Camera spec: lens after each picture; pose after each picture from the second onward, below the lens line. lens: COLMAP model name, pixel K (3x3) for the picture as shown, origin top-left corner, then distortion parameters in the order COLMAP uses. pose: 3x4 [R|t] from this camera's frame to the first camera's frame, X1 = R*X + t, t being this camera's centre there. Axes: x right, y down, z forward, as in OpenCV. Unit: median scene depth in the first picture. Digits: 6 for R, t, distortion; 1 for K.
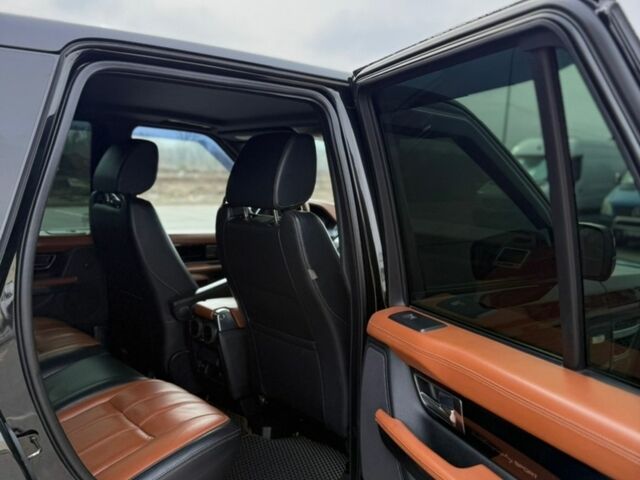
lens RADIAL K [[599.7, 0, 320.7], [0, 599.7, 241.0], [0, 0, 1]] dist [0.072861, -0.001818]
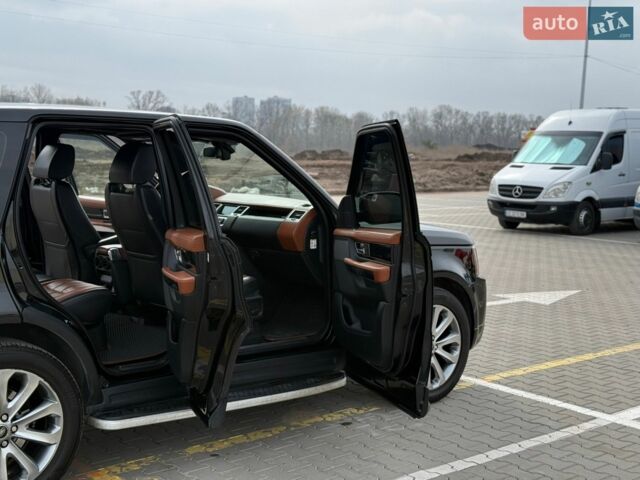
lens RADIAL K [[895.4, 0, 319.8], [0, 895.4, 240.2], [0, 0, 1]] dist [0.152085, -0.061598]
pose [[0.999540, -0.011177, -0.028176, 0.468034], [0.010637, 0.999759, -0.019221, 0.146162], [0.028384, 0.018913, 0.999418, -1.441344]]
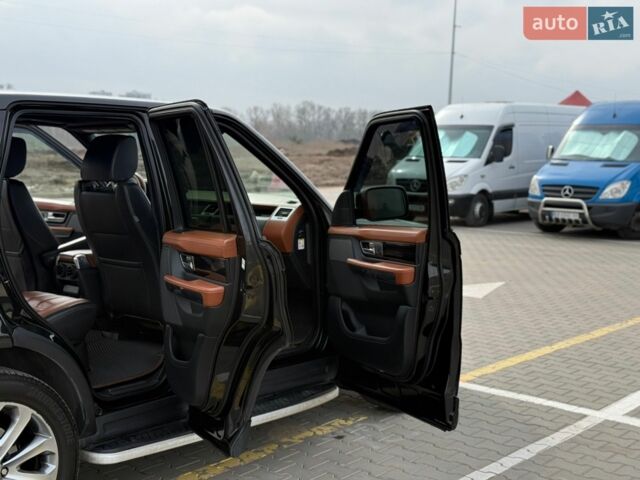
lens RADIAL K [[895.4, 0, 319.8], [0, 895.4, 240.2], [0, 0, 1]] dist [0.152085, -0.061598]
pose [[0.992230, -0.036144, 0.119050, 0.150327], [0.037700, 0.999230, -0.010844, 0.125146], [-0.118566, 0.015247, 0.992829, -1.230403]]
